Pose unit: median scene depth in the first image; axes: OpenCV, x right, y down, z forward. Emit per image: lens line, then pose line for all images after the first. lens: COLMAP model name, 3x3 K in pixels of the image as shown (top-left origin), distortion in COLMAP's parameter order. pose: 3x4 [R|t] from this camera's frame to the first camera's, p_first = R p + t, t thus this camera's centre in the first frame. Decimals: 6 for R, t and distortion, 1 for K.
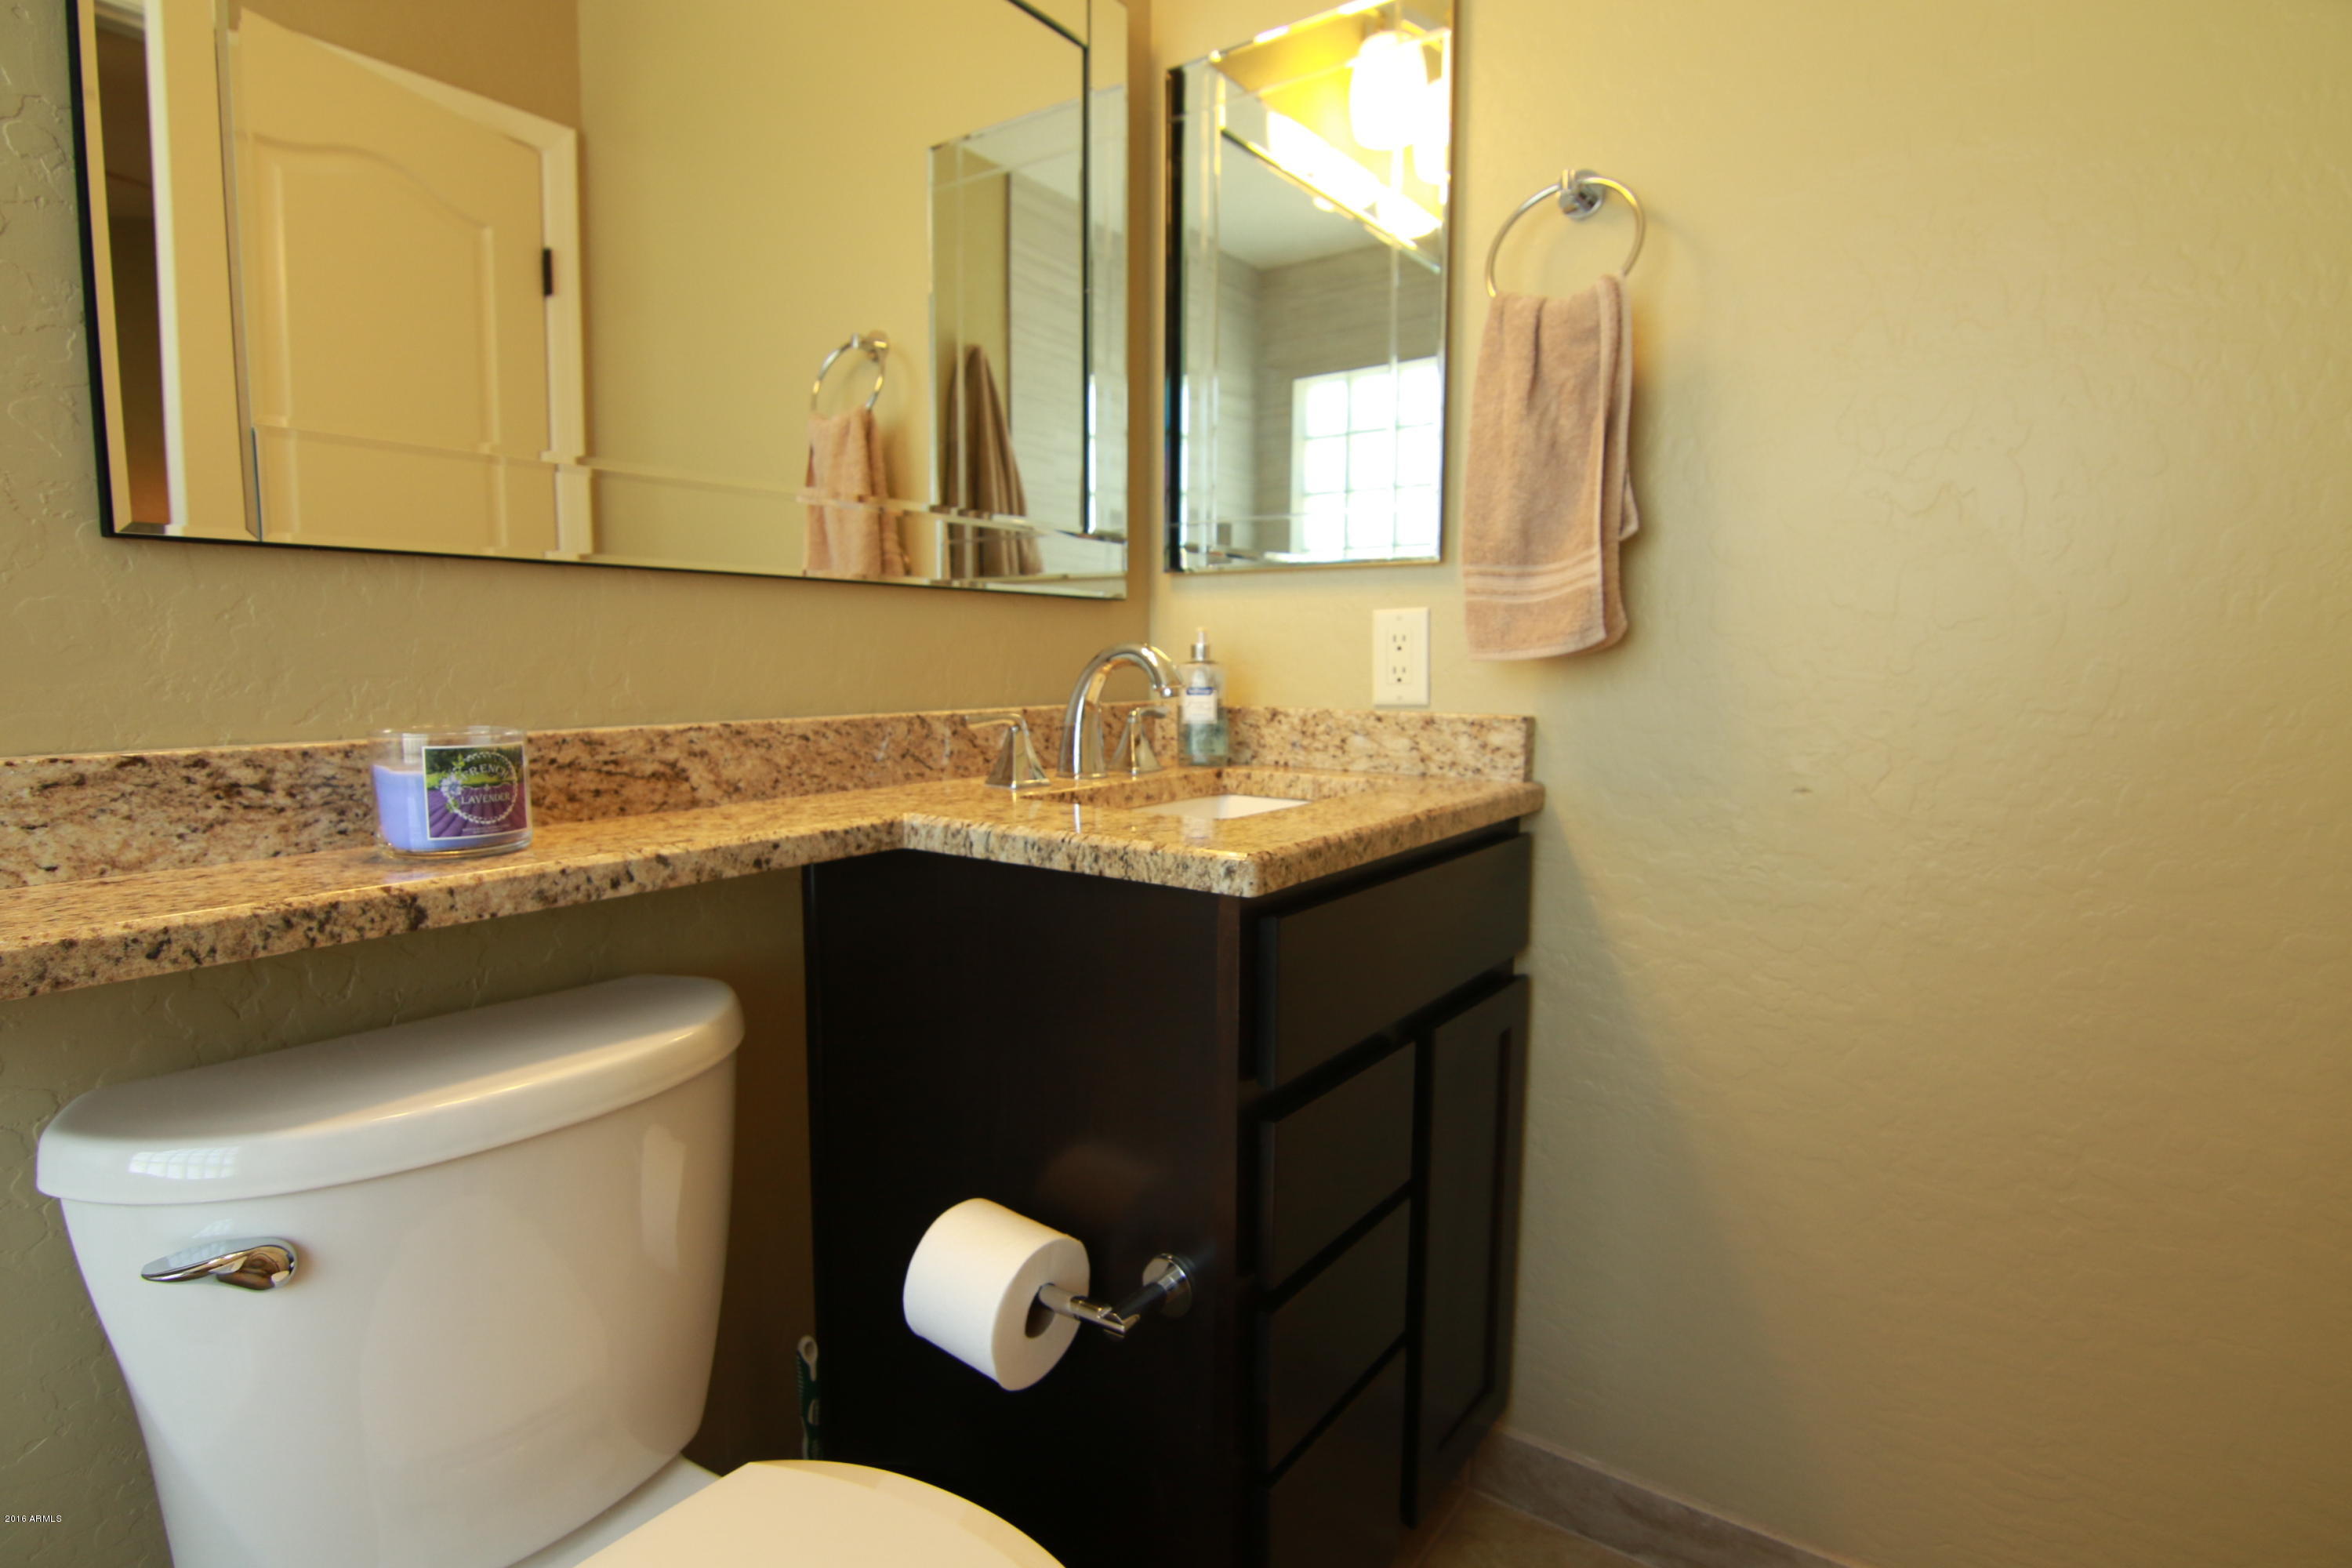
lens RADIAL K [[1181.0, 0, 1190.5], [0, 1181.0, 788.6], [0, 0, 1]] dist [-0.034241, 0.000281]
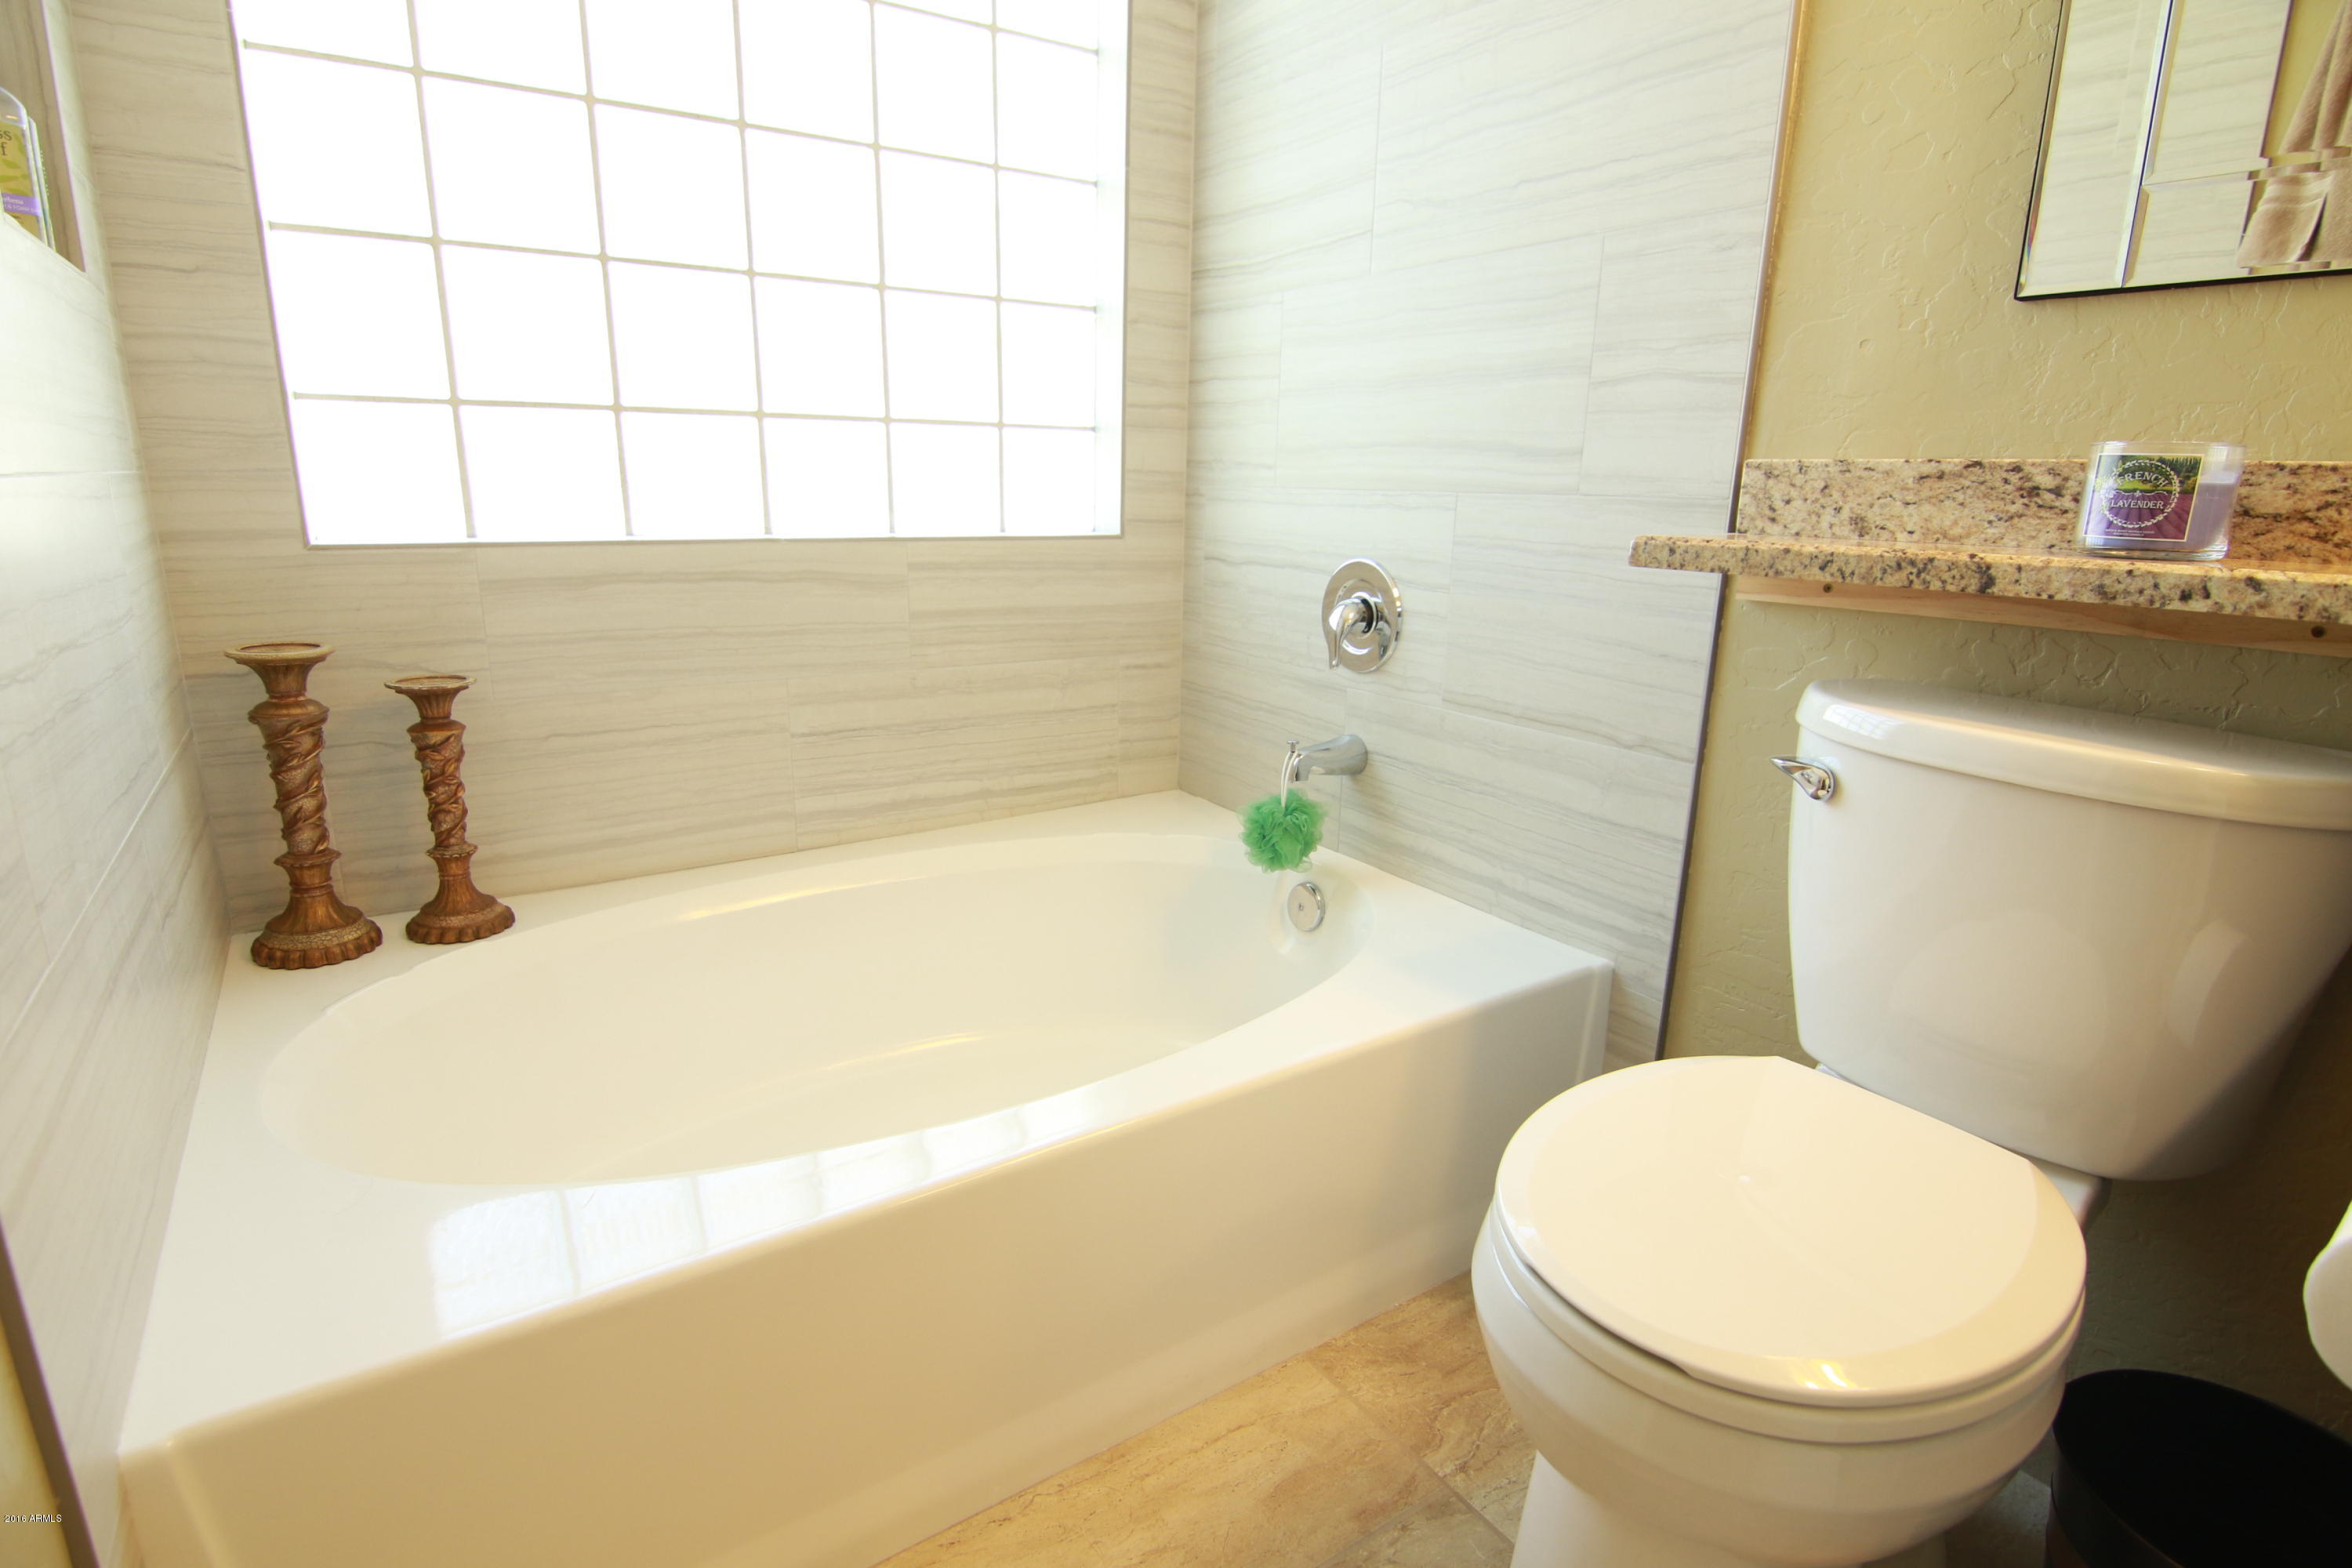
lens RADIAL K [[1181.0, 0, 1190.5], [0, 1181.0, 788.6], [0, 0, 1]] dist [-0.034241, 0.000281]
pose [[-0.339654, 0.227818, -0.912543, 0.781464], [-0.117814, 0.952275, 0.281589, 0.066357], [0.933142, 0.203153, -0.296604, 0.577385]]
